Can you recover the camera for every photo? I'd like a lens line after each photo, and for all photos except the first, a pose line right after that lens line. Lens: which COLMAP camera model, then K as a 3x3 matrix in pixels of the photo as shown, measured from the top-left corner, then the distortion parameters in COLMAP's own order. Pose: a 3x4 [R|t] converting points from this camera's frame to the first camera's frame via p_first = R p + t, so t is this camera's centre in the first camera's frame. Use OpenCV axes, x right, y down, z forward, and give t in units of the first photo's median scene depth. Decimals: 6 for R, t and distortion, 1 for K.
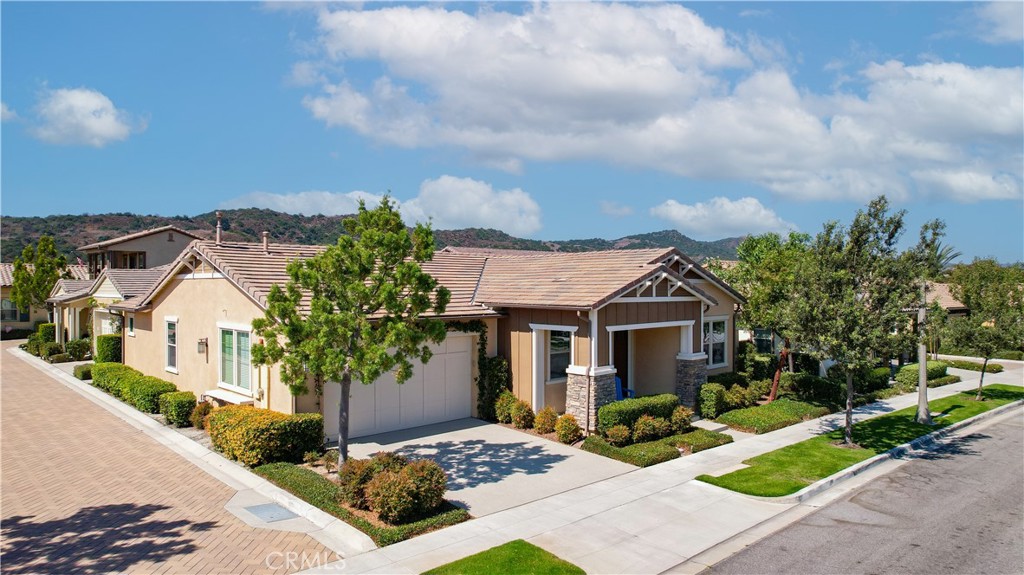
lens RADIAL K [[659.6, 0, 512.0], [0, 659.6, 287.5], [0, 0, 1]] dist [-0.084546, 0.077263]
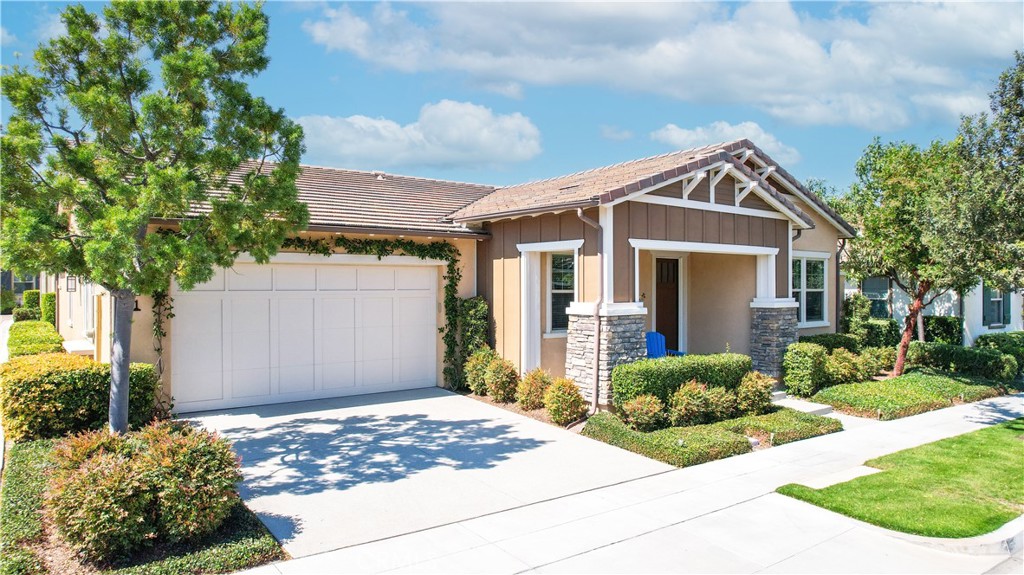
lens RADIAL K [[659.6, 0, 512.0], [0, 659.6, 287.5], [0, 0, 1]] dist [-0.084546, 0.077263]
pose [[0.992514, -0.001640, -0.122124, 0.106761], [0.001763, 0.999998, 0.000896, 0.102445], [0.122122, -0.001105, 0.992514, 0.363692]]
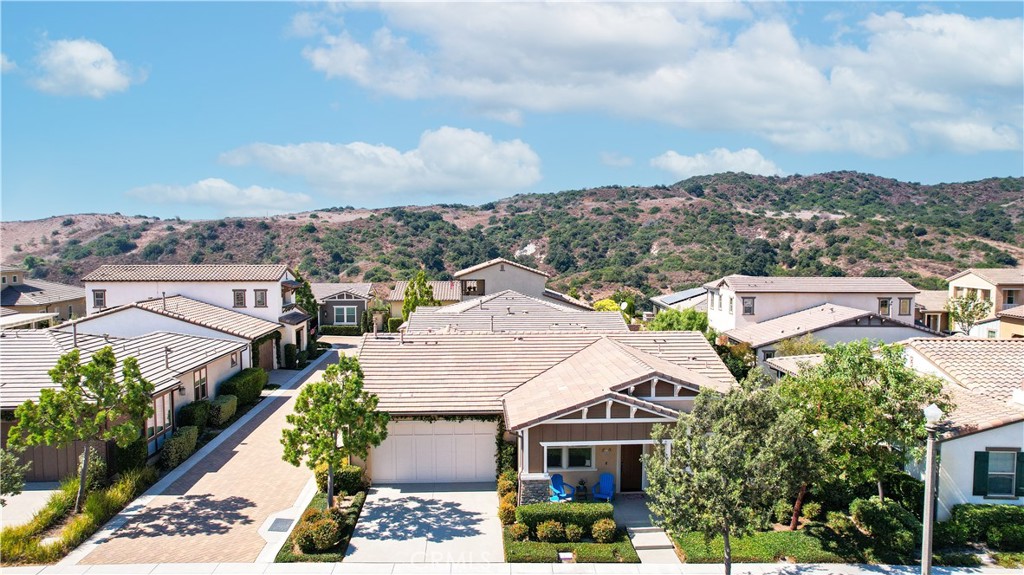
lens RADIAL K [[659.6, 0, 512.0], [0, 659.6, 287.5], [0, 0, 1]] dist [-0.084546, 0.077263]
pose [[0.751044, 0.044014, -0.658783, 0.892130], [0.000255, 0.997756, 0.066952, -0.310783], [0.660252, -0.050452, 0.749348, 0.043669]]
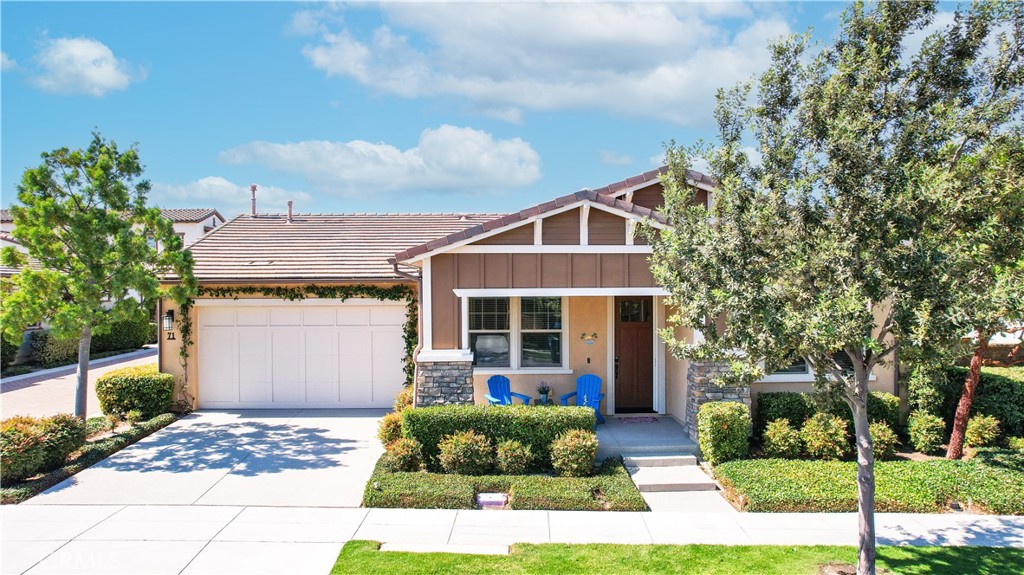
lens RADIAL K [[659.6, 0, 512.0], [0, 659.6, 287.5], [0, 0, 1]] dist [-0.084546, 0.077263]
pose [[0.733880, -0.004419, -0.679265, 0.617908], [0.004178, 0.999989, -0.001991, 0.058180], [0.679267, -0.001377, 0.733890, 0.545073]]
